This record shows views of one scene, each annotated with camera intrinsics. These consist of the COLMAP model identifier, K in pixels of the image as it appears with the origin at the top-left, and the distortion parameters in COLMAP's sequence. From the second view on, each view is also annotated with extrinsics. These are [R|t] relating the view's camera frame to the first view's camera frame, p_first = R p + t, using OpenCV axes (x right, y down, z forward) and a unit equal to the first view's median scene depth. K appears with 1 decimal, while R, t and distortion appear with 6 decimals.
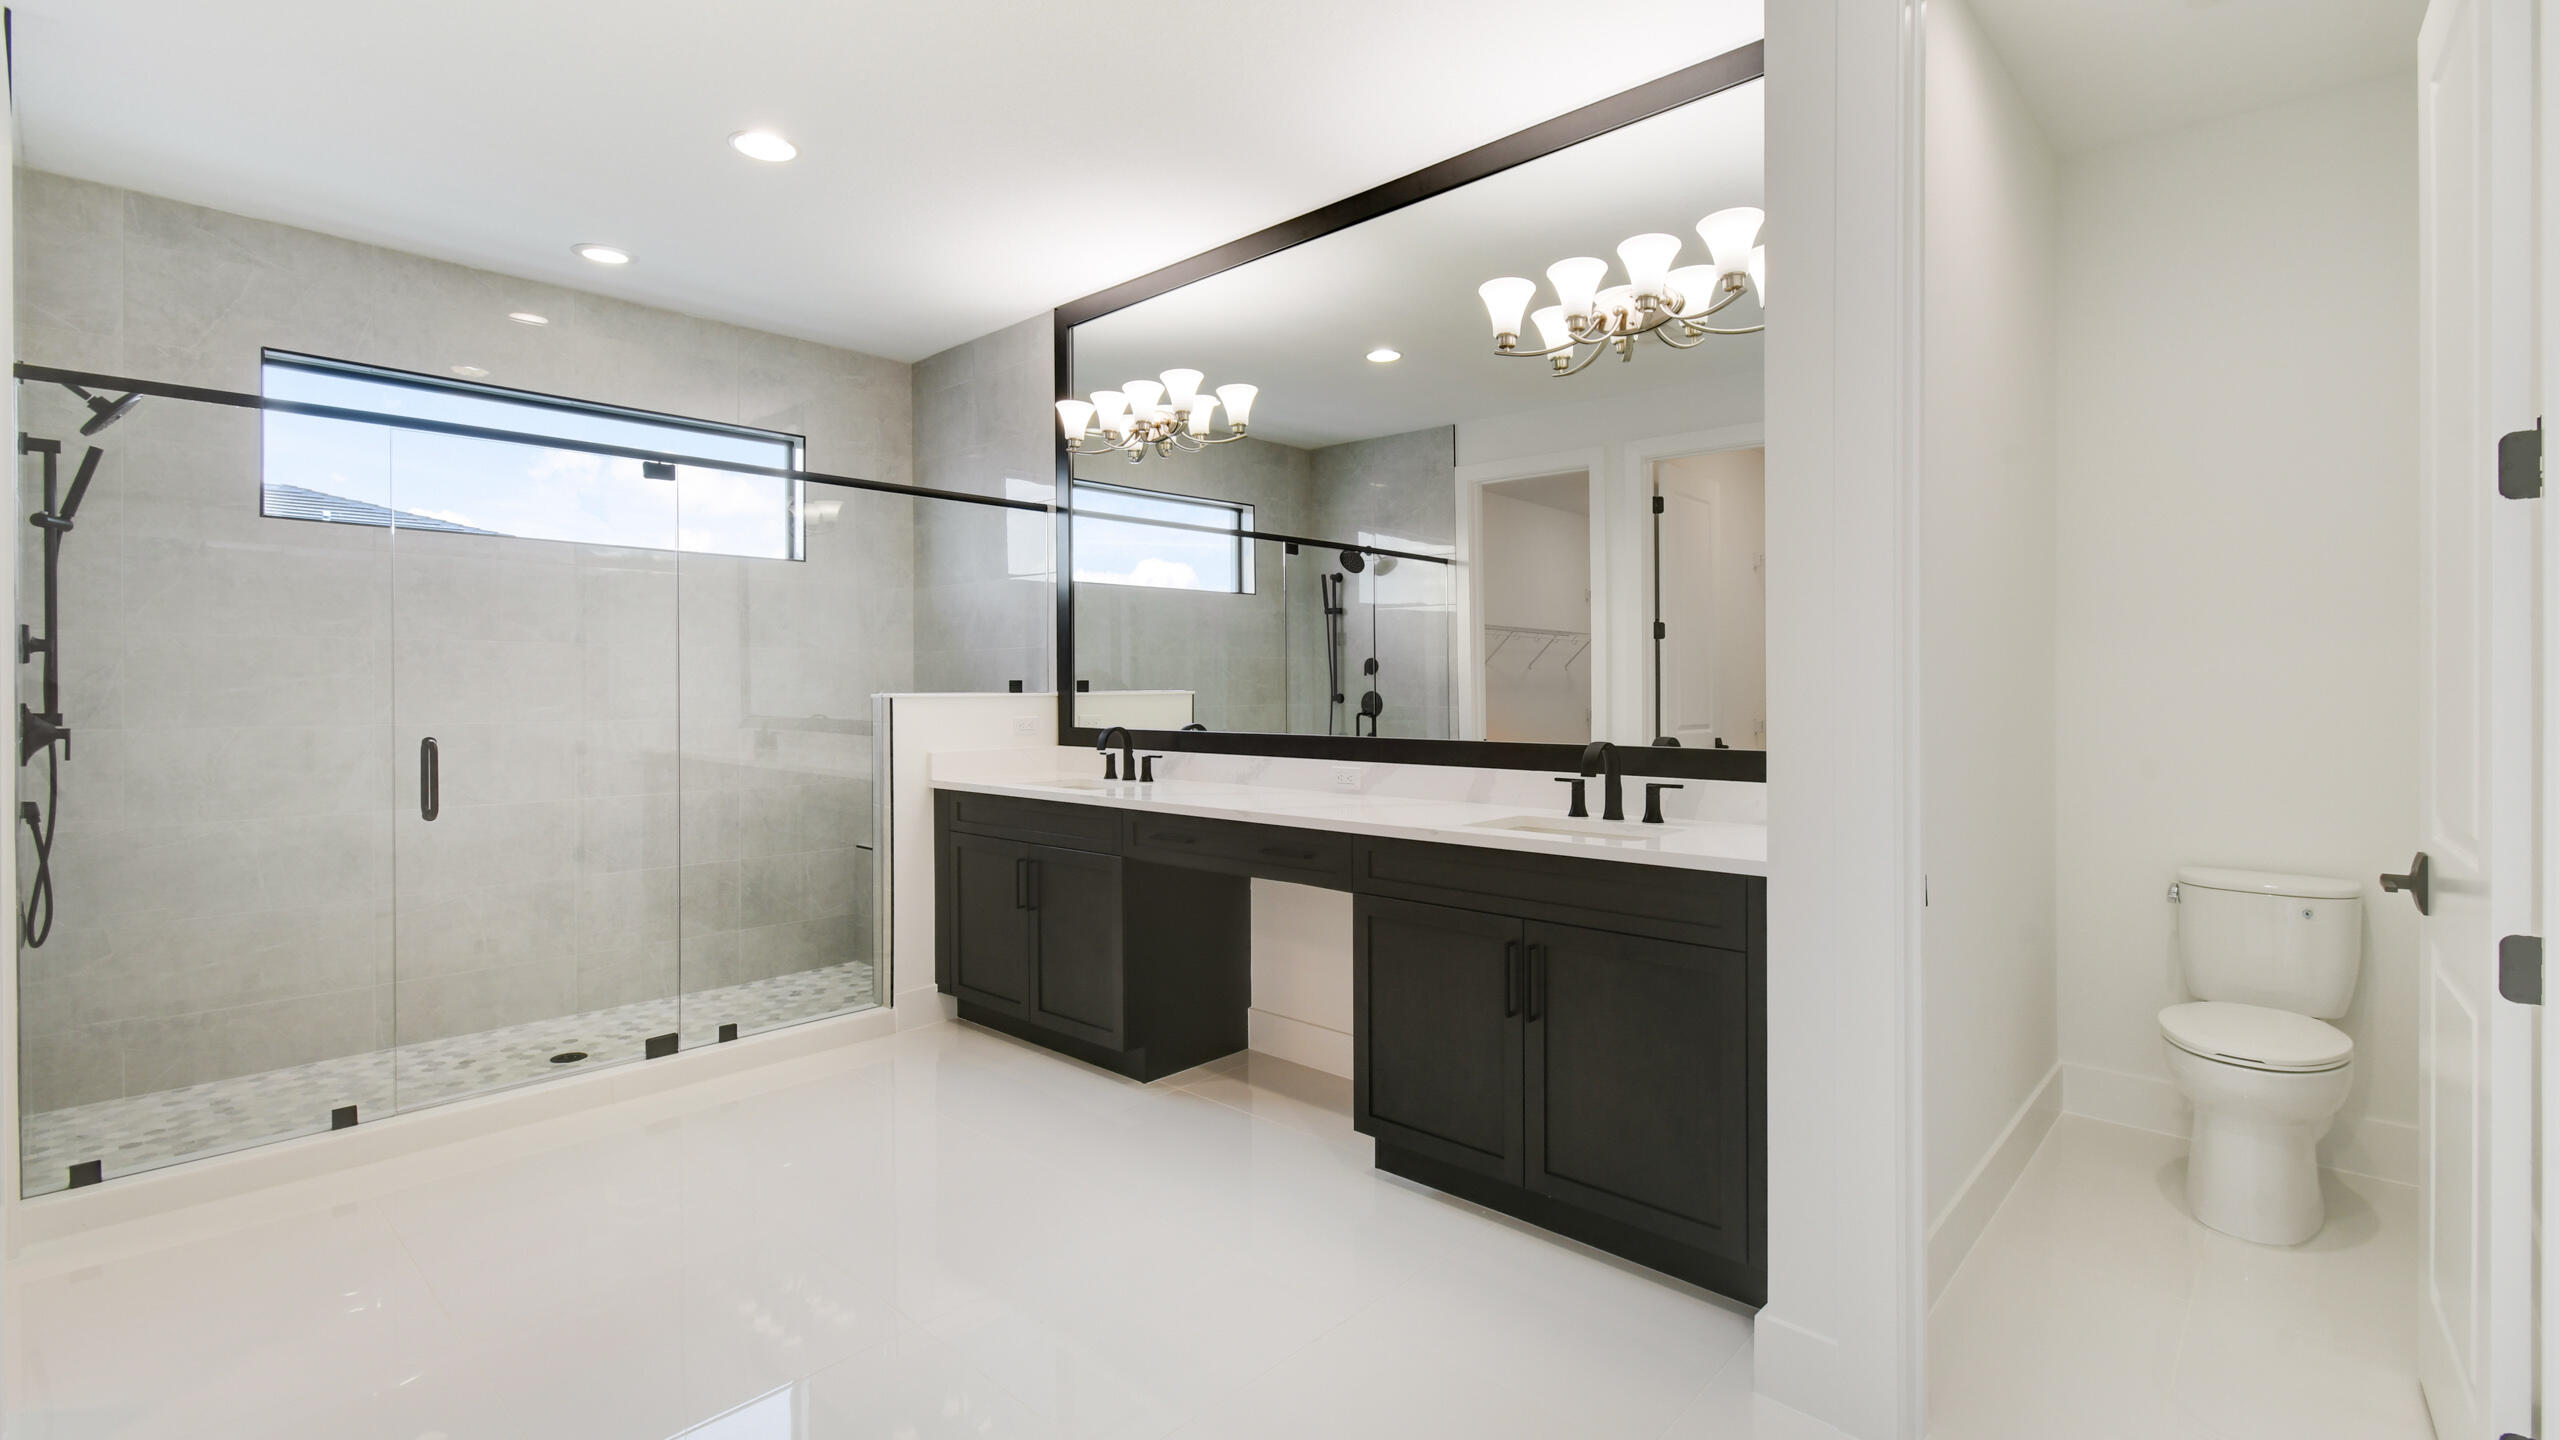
lens RADIAL K [[1159.0, 0, 1374.3], [0, 1159.0, 727.6], [0, 0, 1]] dist [-0.001659, -0.000164]
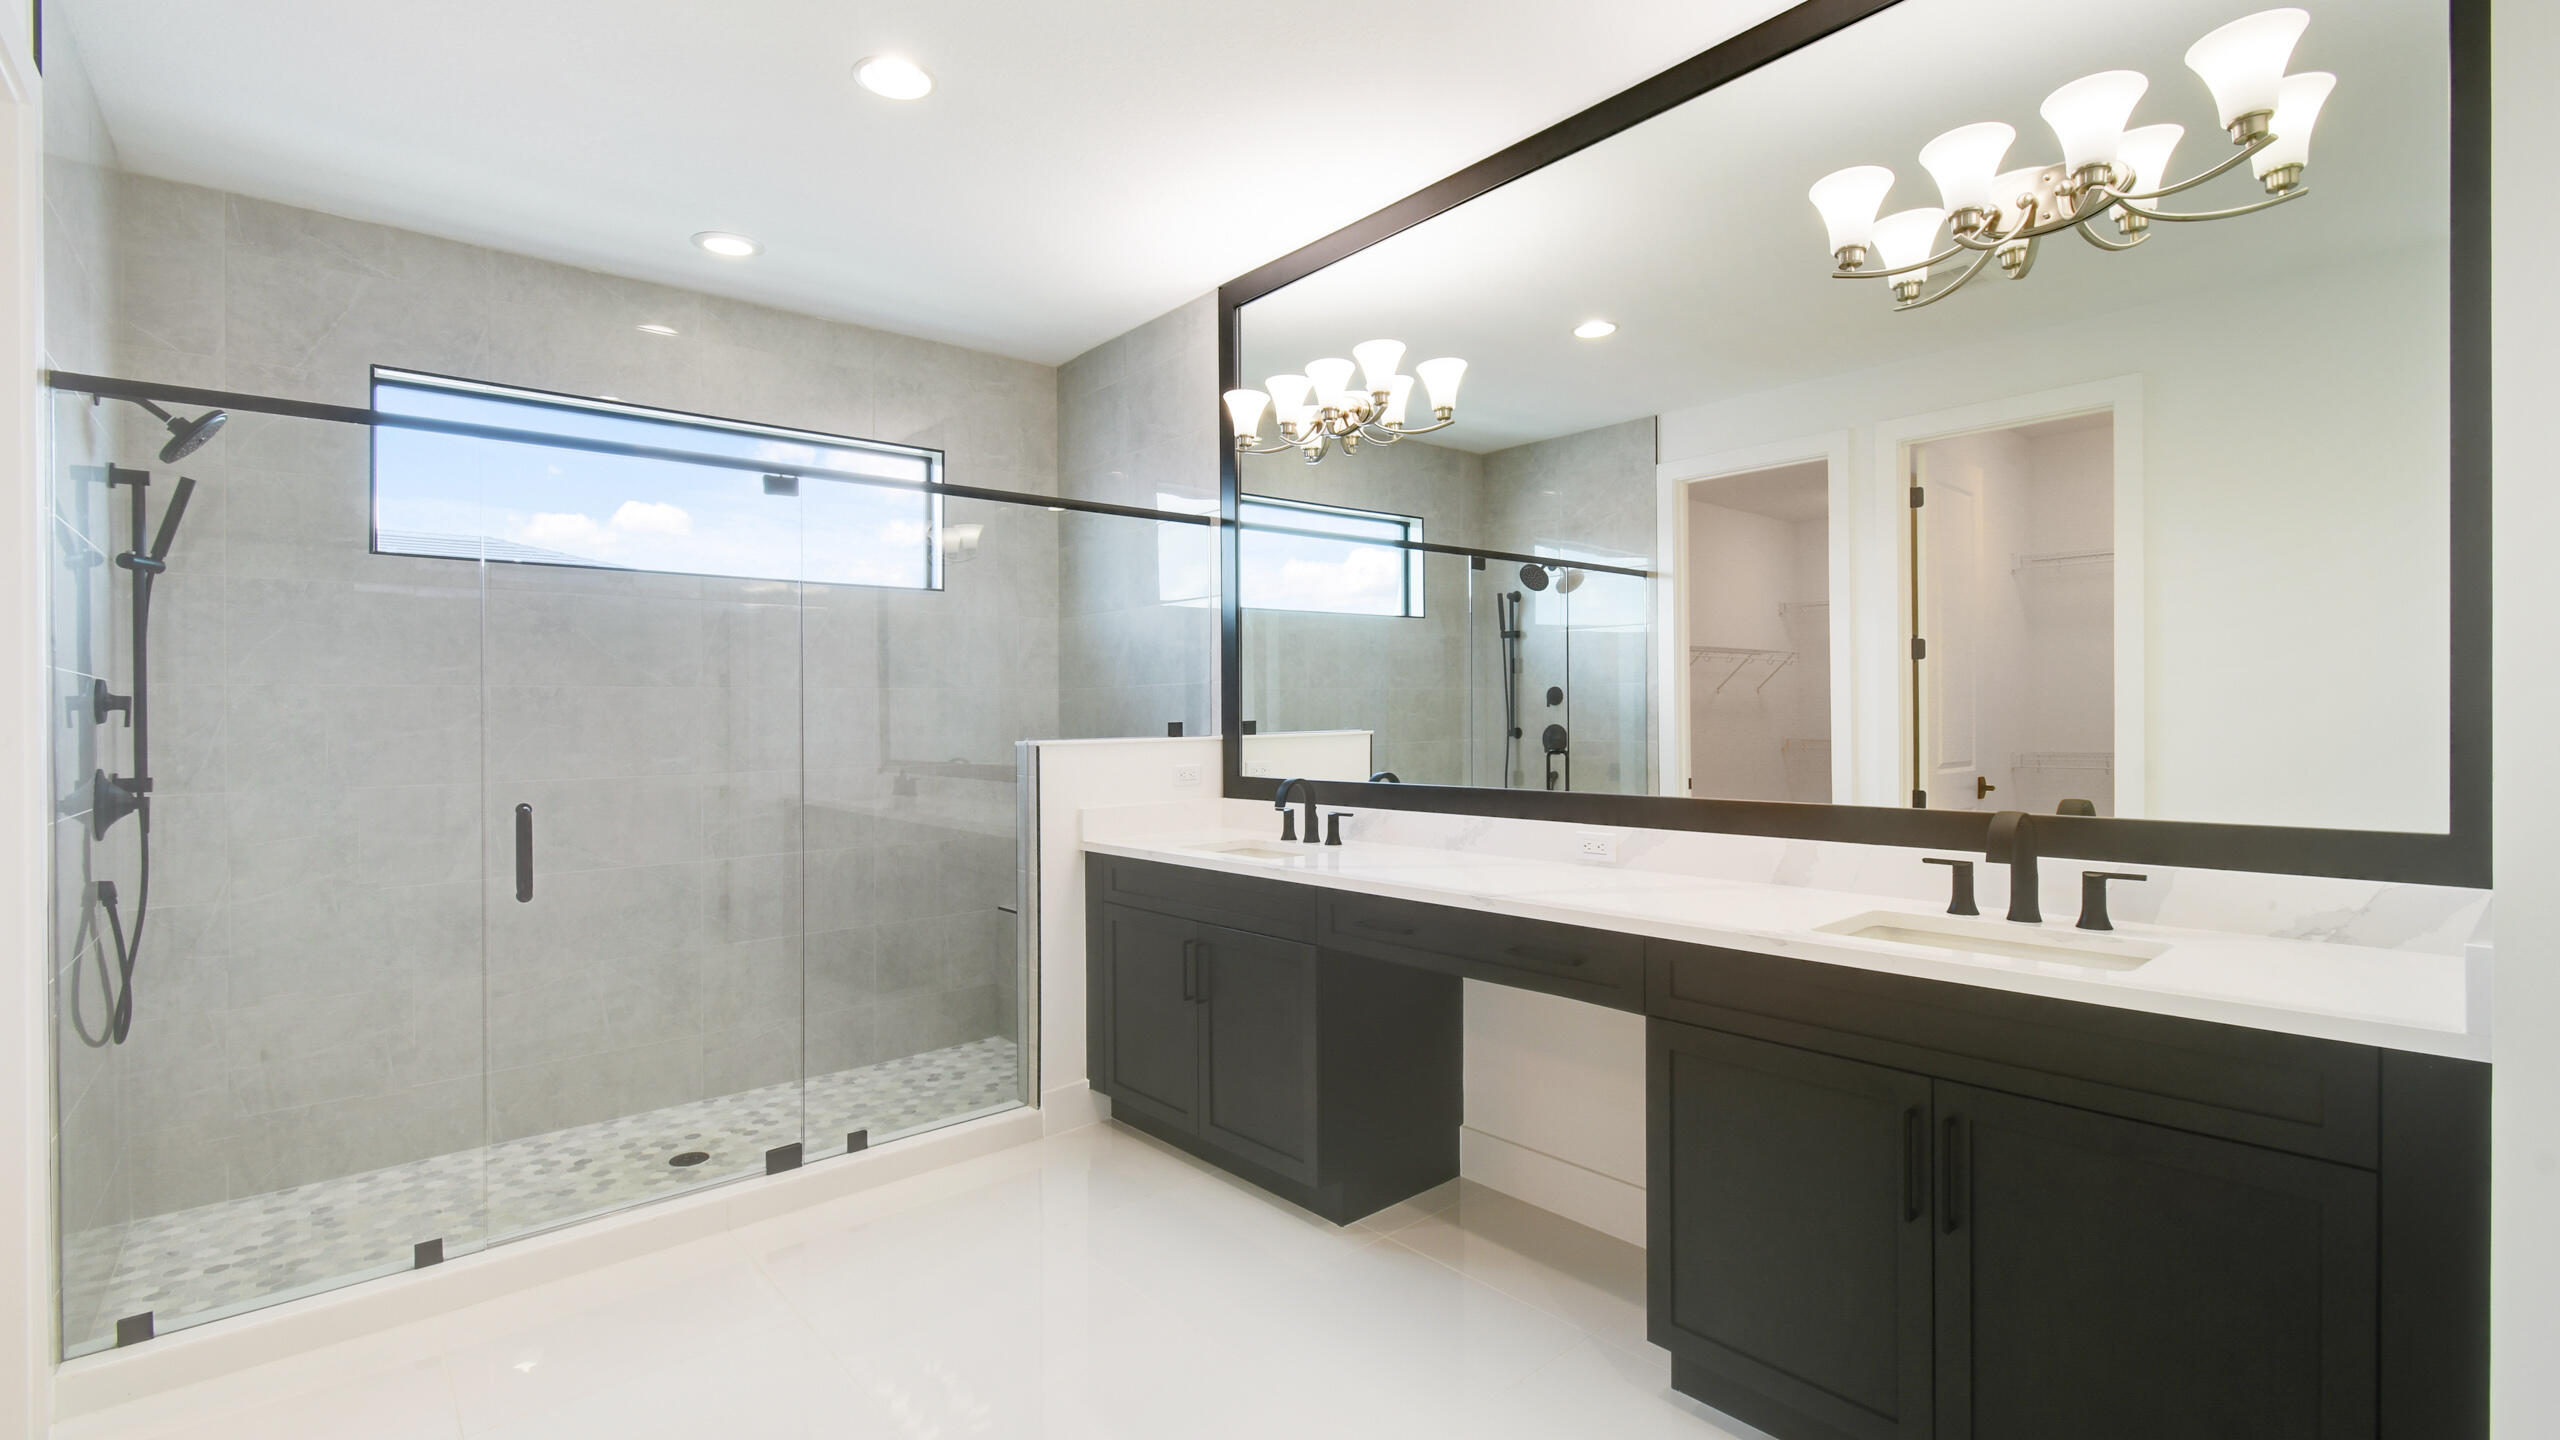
lens RADIAL K [[1160.5, 0, 1317.3], [0, 1160.5, 729.3], [0, 0, 1]] dist [0.002570, -0.000291]
pose [[0.989039, -0.008933, -0.147384, -0.085993], [0.006003, 0.999776, -0.020318, -0.019084], [0.147532, 0.019211, 0.988871, 0.181149]]
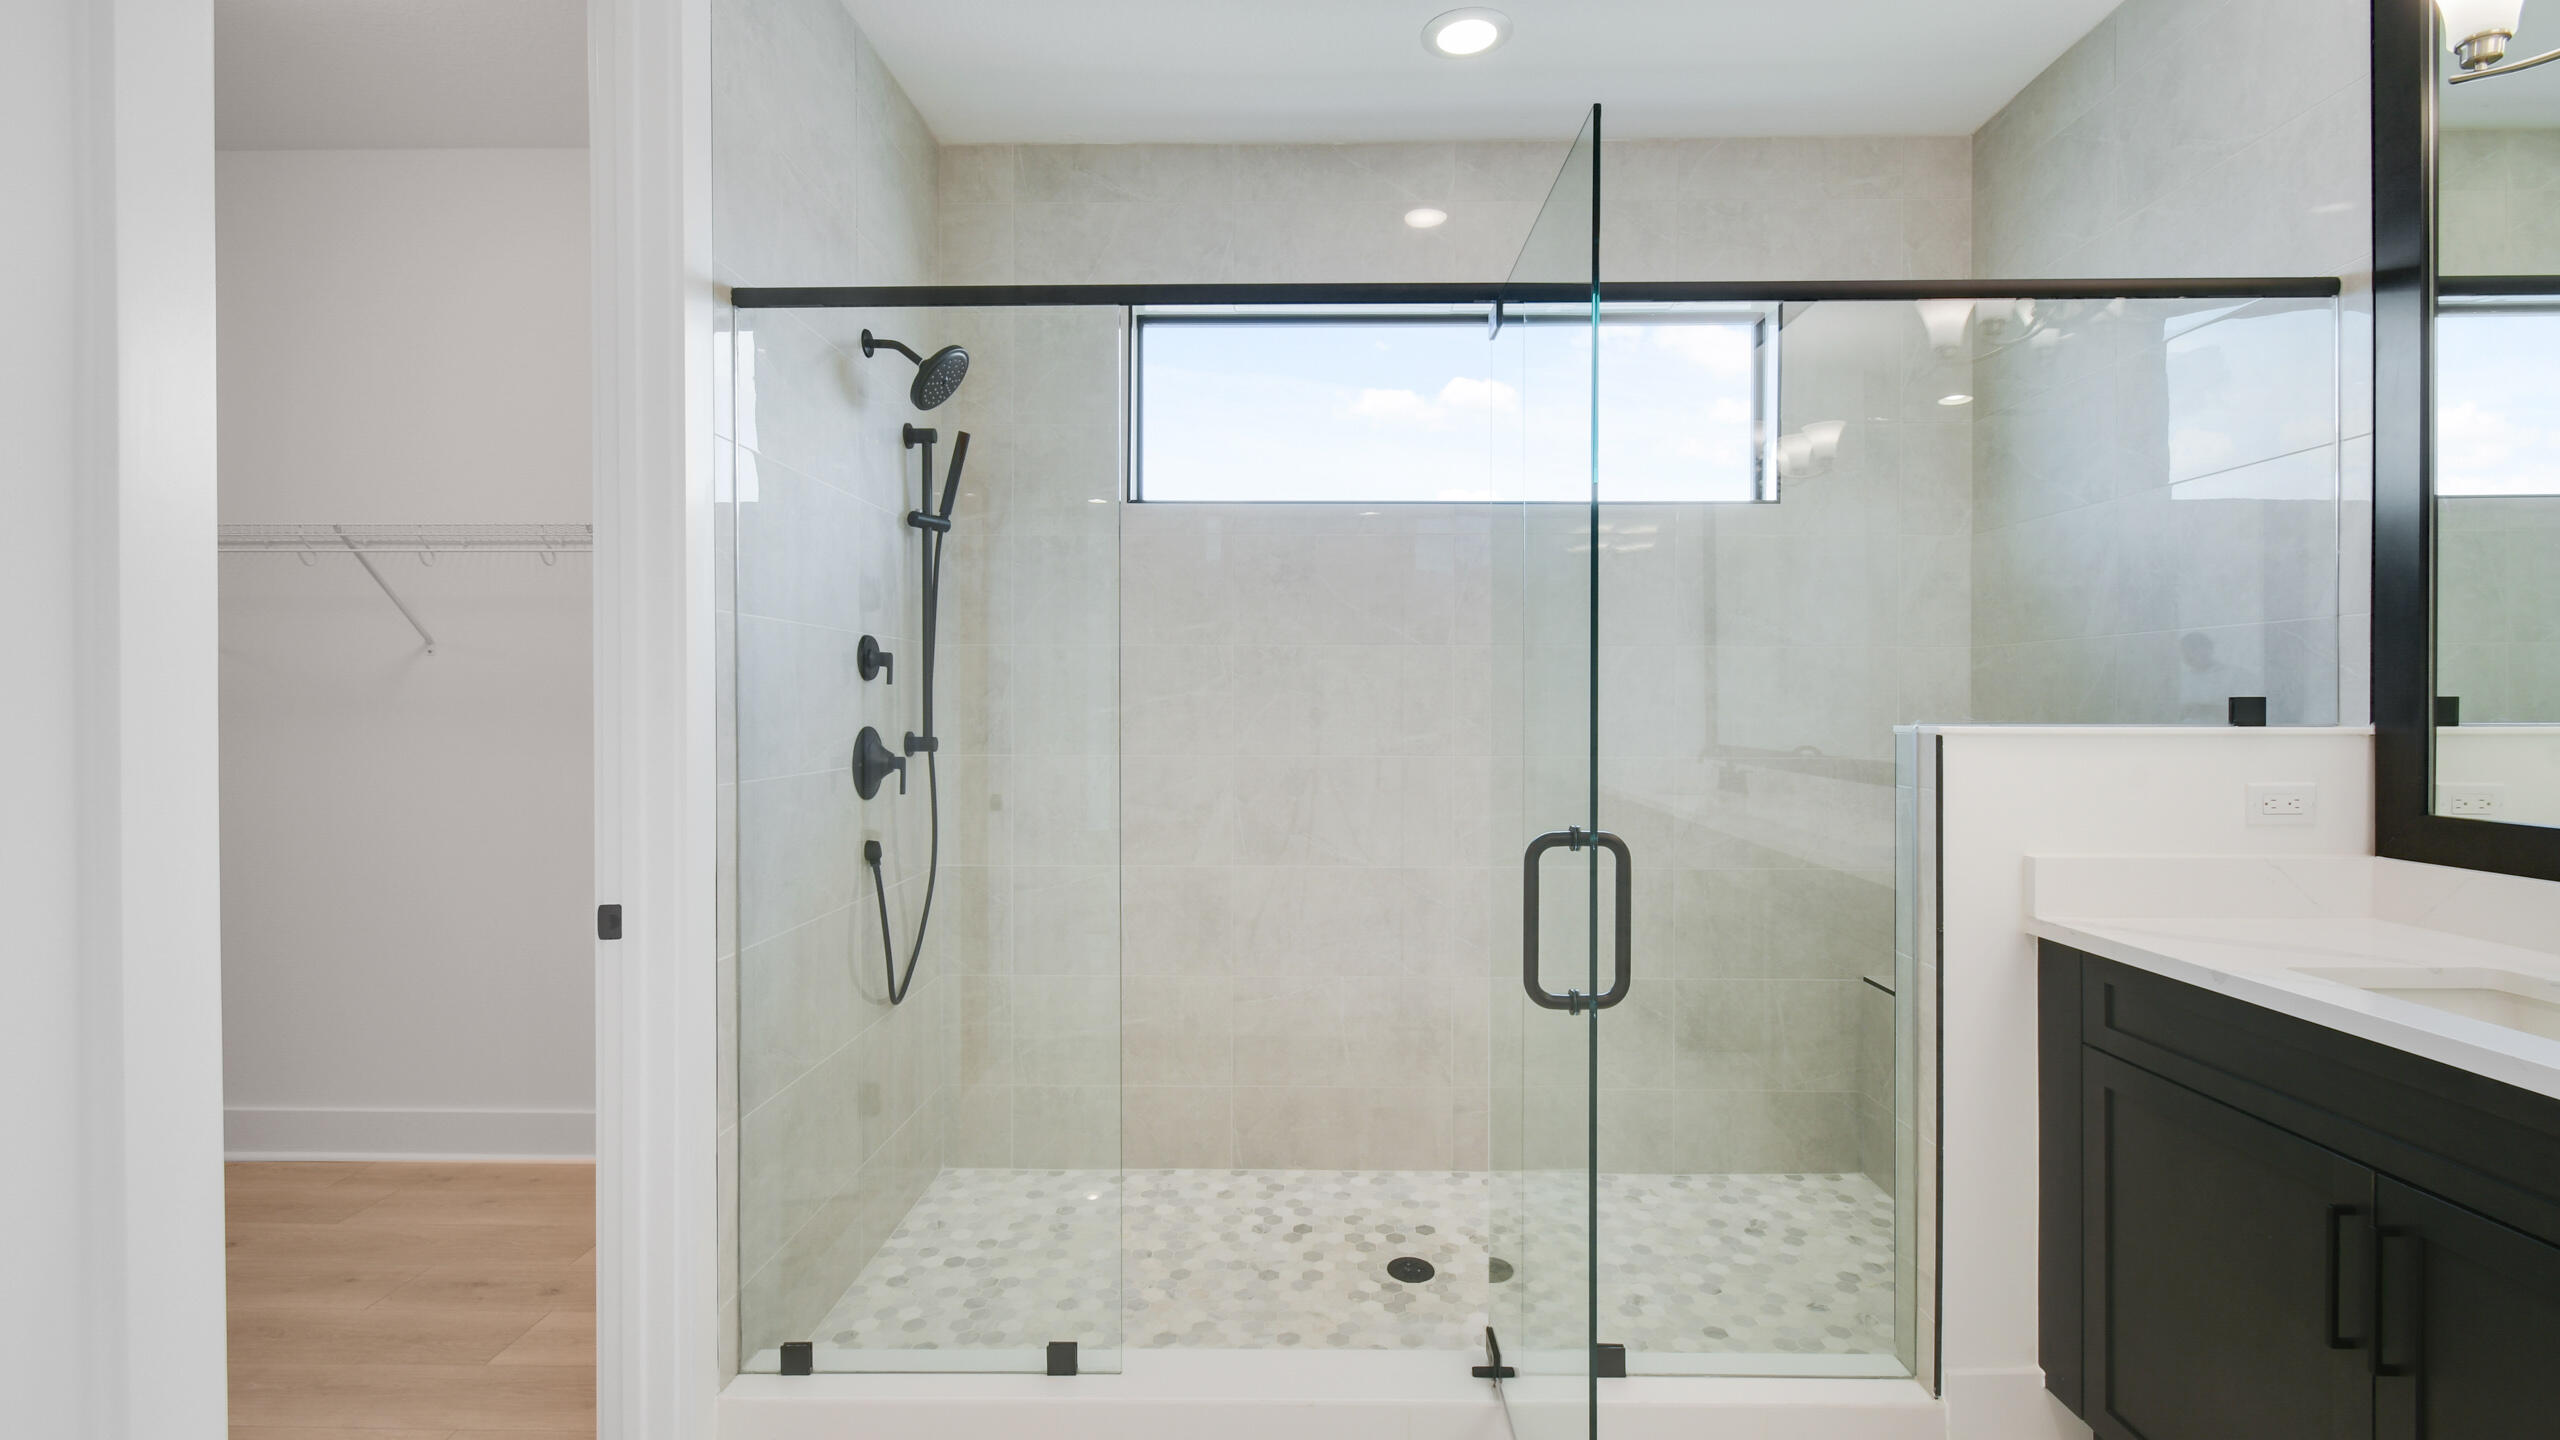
lens RADIAL K [[1109.2, 0, 1289.0], [0, 1109.2, 679.2], [0, 0, 1]] dist [0.010606, -0.000011]
pose [[0.620797, -0.014932, -0.783829, -0.222851], [-0.029962, 0.998636, -0.042754, -0.020680], [0.783399, 0.050026, 0.619503, 0.505040]]
